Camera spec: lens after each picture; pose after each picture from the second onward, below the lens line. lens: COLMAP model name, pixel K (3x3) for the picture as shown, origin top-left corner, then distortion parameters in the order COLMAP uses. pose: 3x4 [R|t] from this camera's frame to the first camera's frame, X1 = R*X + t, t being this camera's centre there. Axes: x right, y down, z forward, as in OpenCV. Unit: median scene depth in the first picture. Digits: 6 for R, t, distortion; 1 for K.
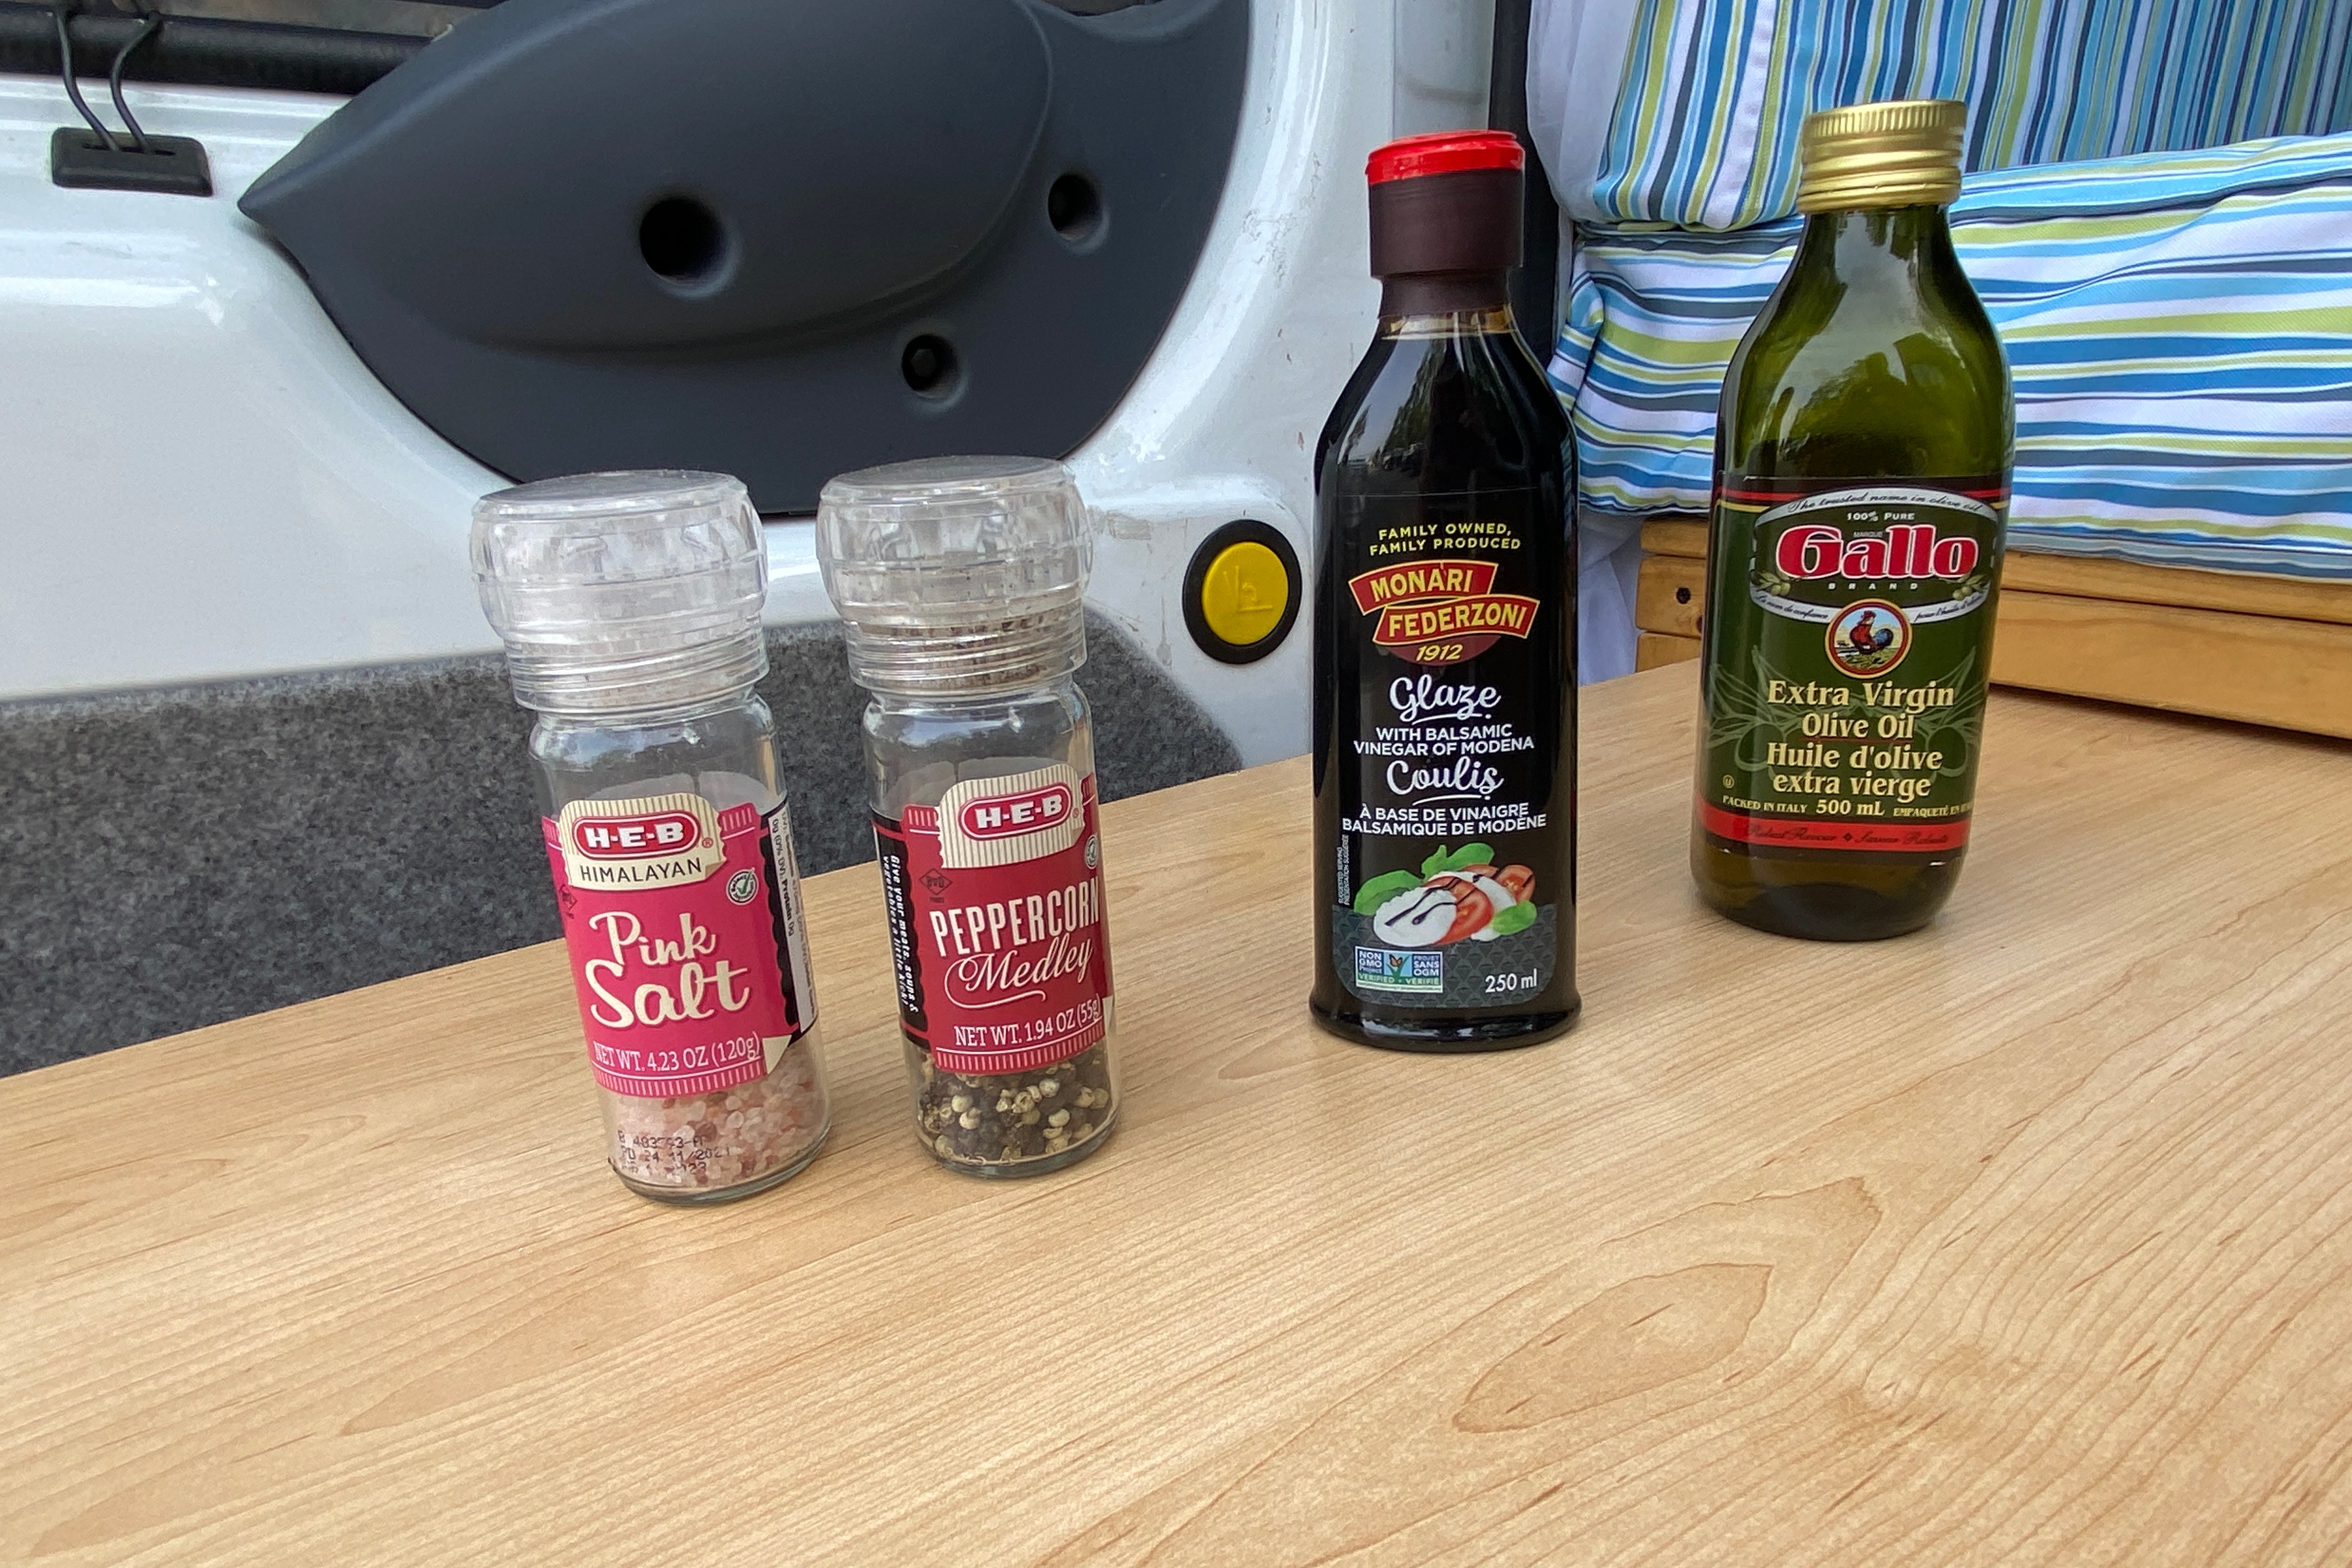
lens RADIAL K [[1503.4, 0, 1196.1], [0, 1503.4, 841.2], [0, 0, 1]] dist [0.047915, -0.052923]
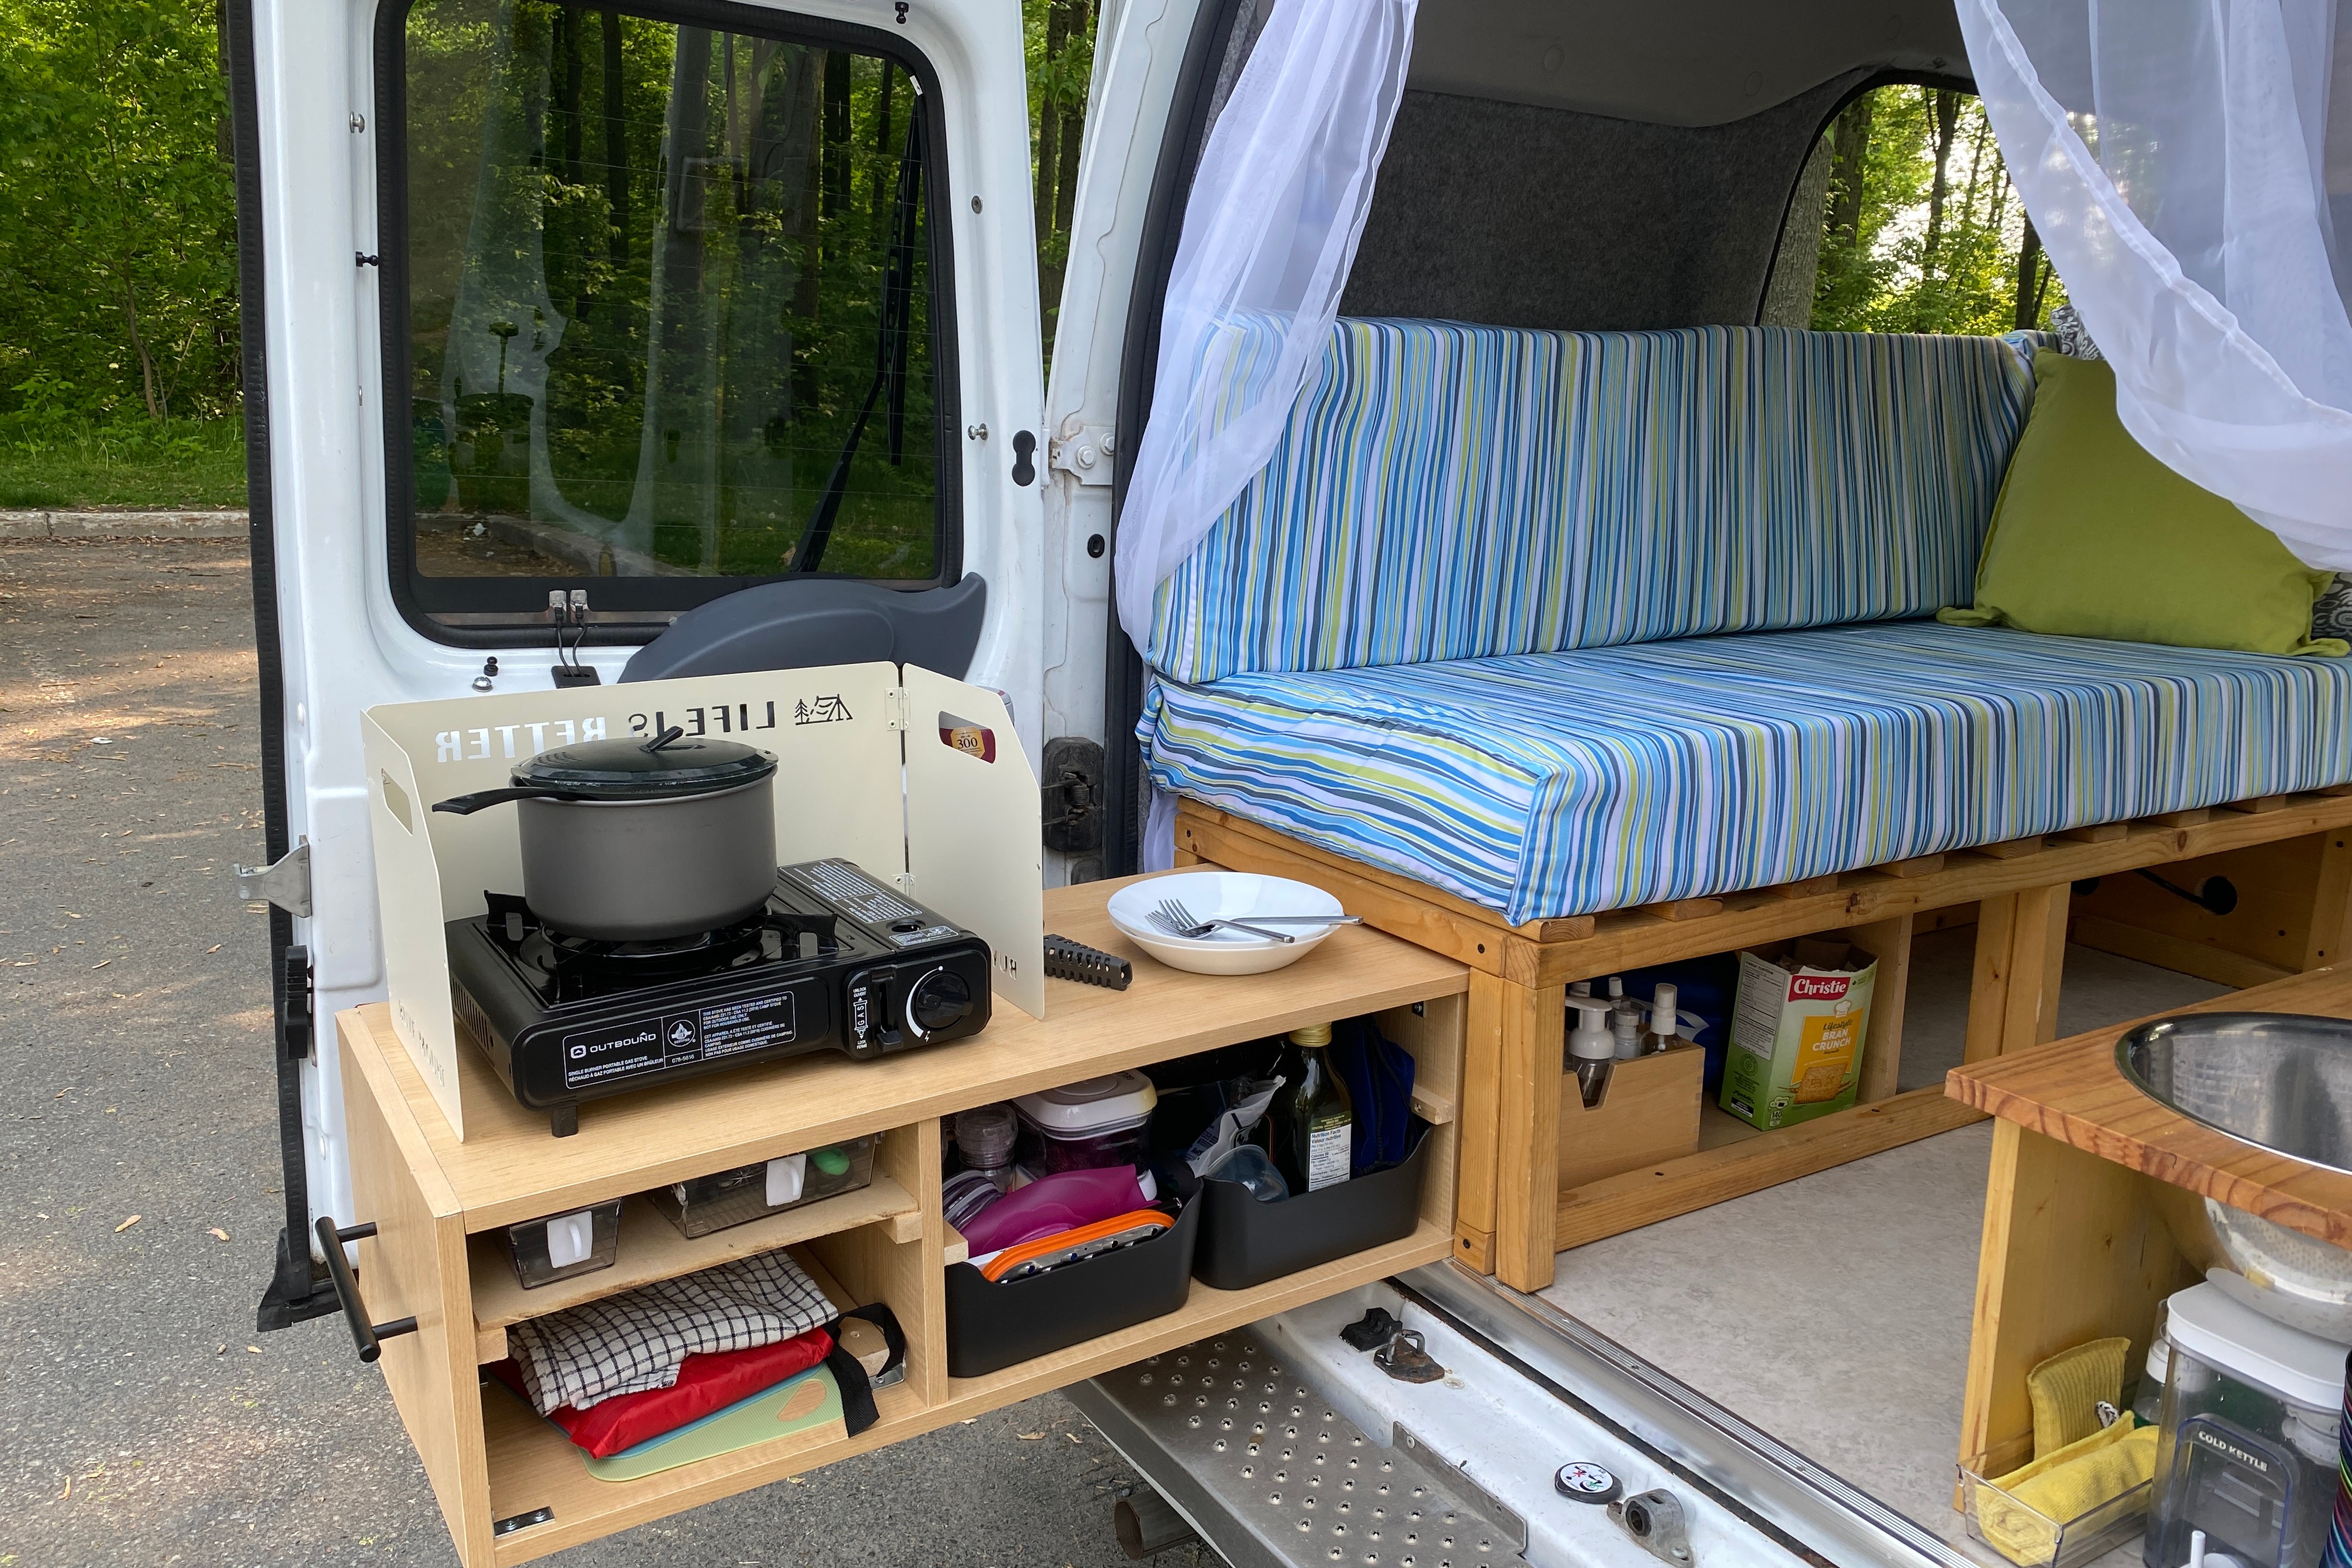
lens RADIAL K [[1794.2, 0, 1175.2], [0, 1794.2, 781.4], [0, 0, 1]] dist [0.033141, -0.032813]
pose [[0.996690, 0.065532, -0.048101, 0.697462], [-0.070424, 0.991623, -0.108277, 0.069568], [0.040602, 0.111307, 0.992956, -2.562634]]
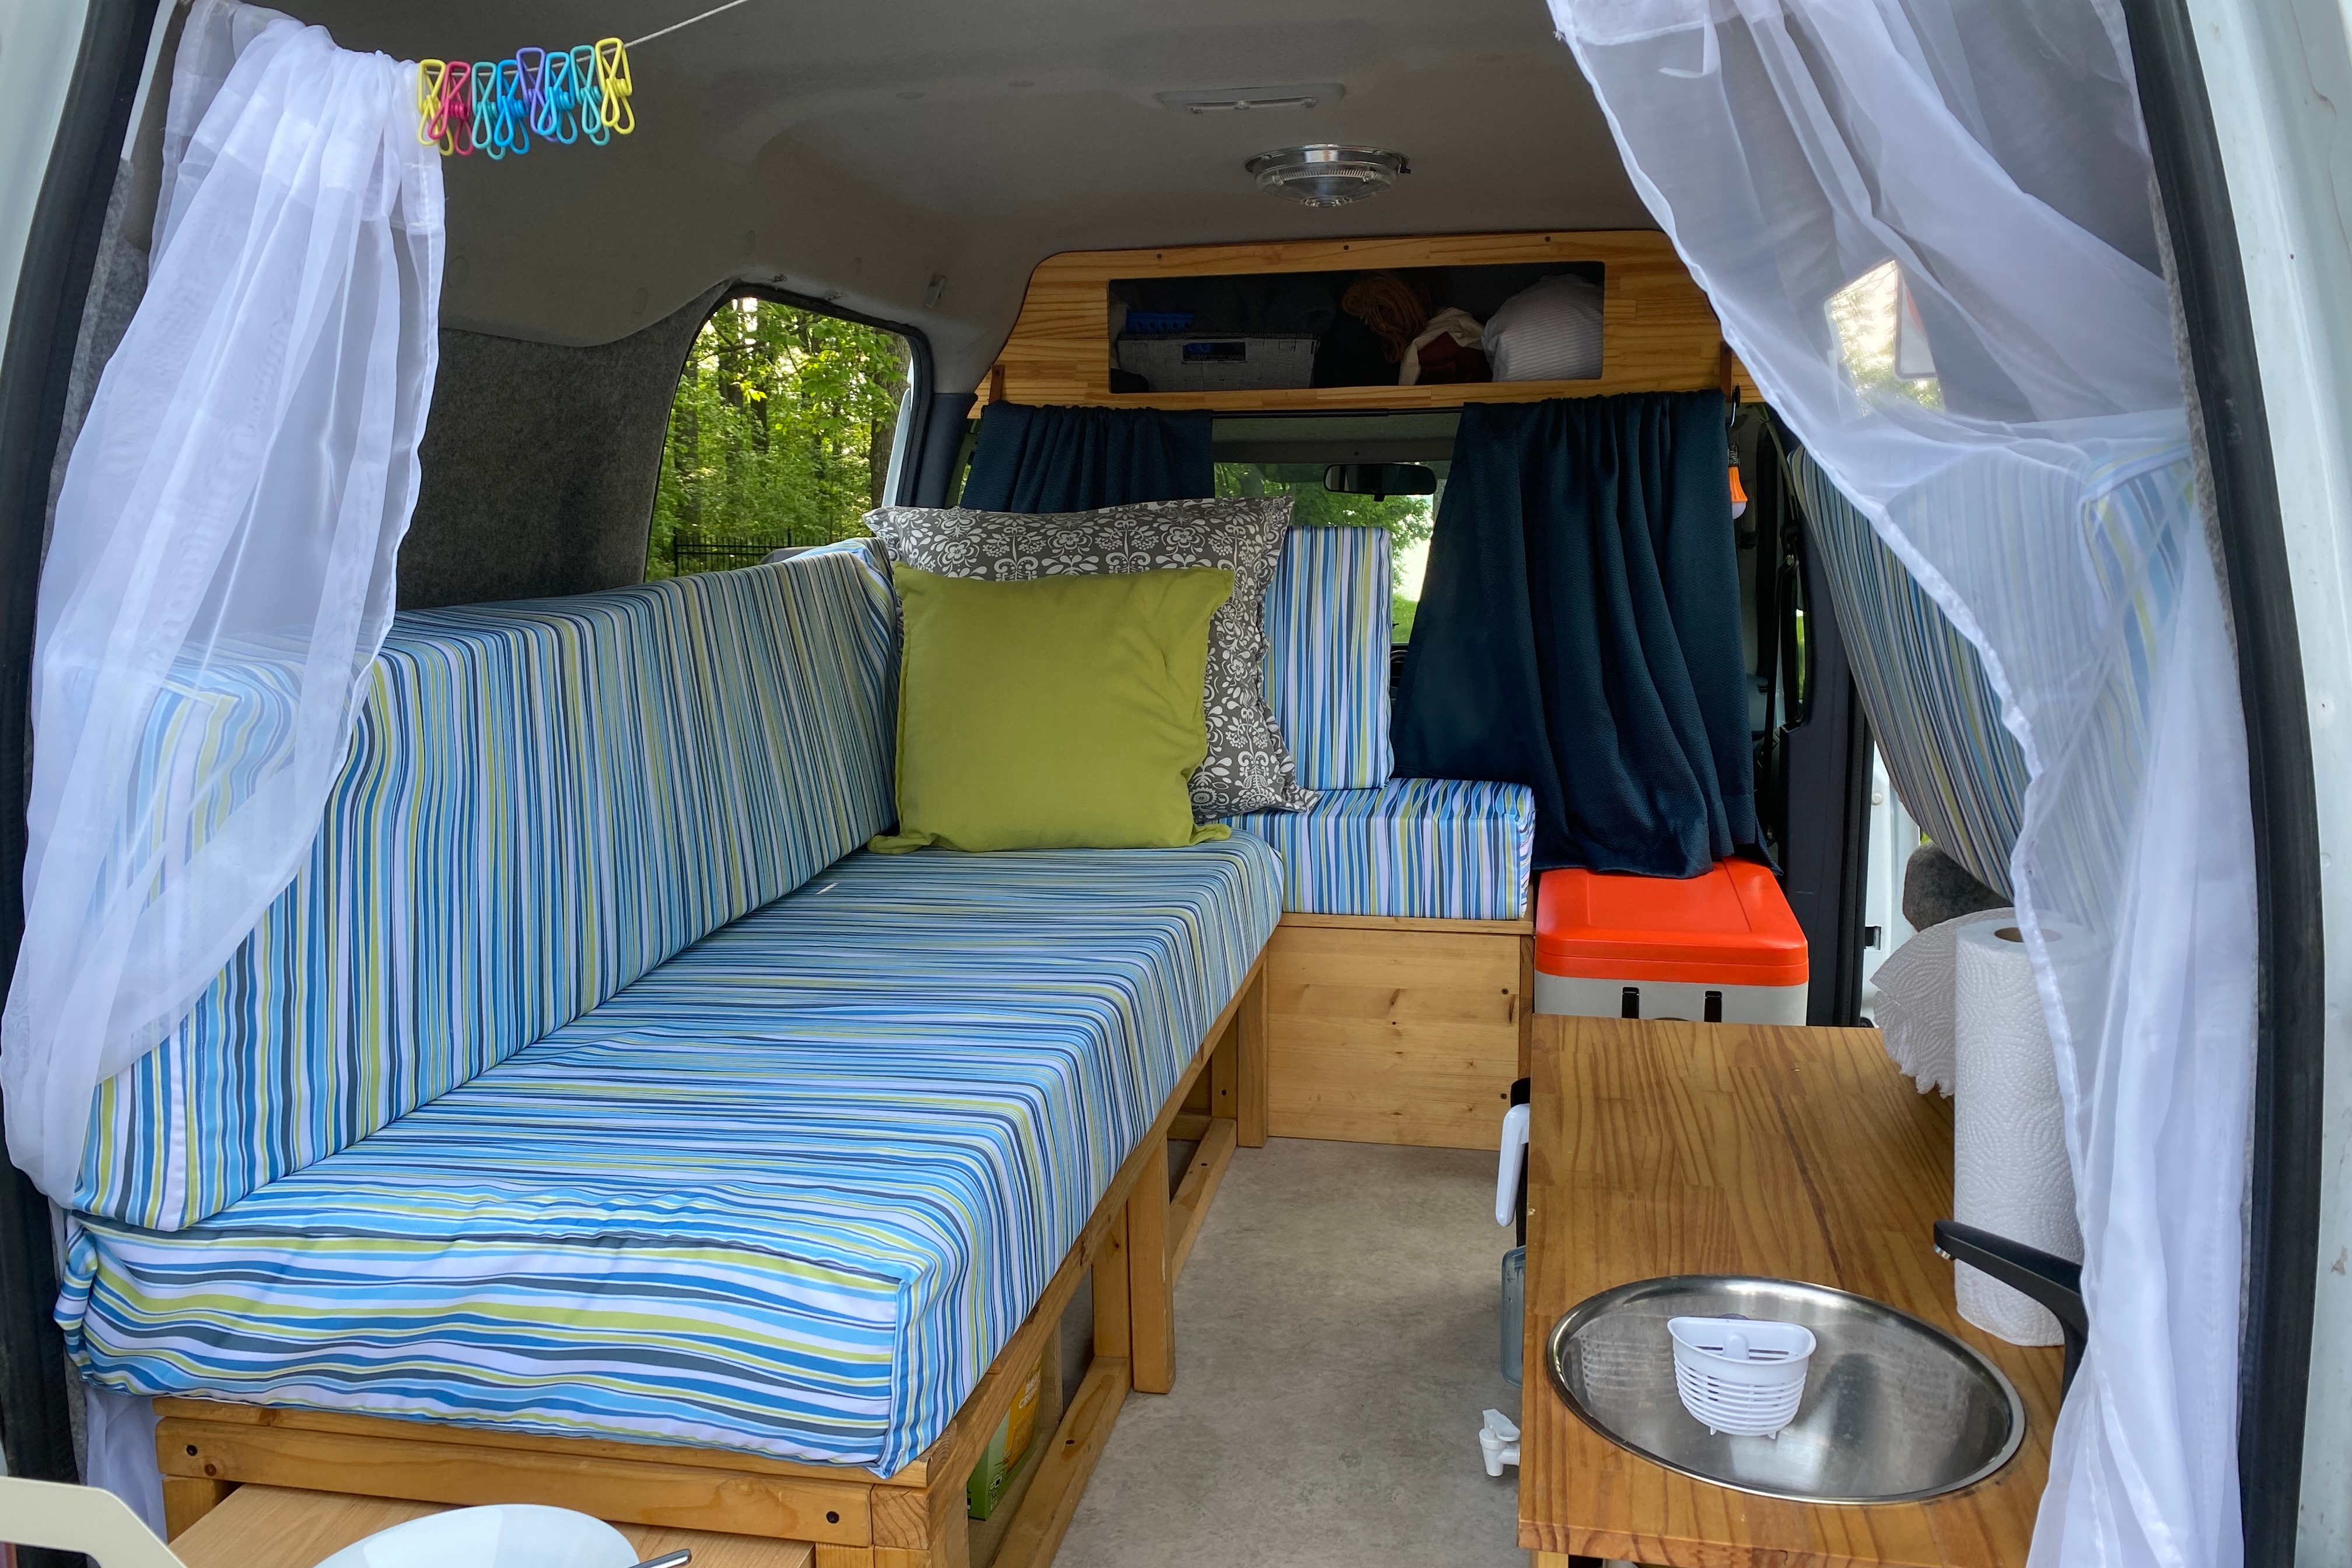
lens RADIAL K [[1794.2, 0, 1156.7], [0, 1794.2, 765.4], [0, 0, 1]] dist [0.033141, -0.032813]
pose [[0.738261, -0.081197, 0.669610, -0.135585], [0.203489, 0.973286, -0.106331, -0.685094], [-0.643089, 0.214758, 0.735062, -1.512139]]
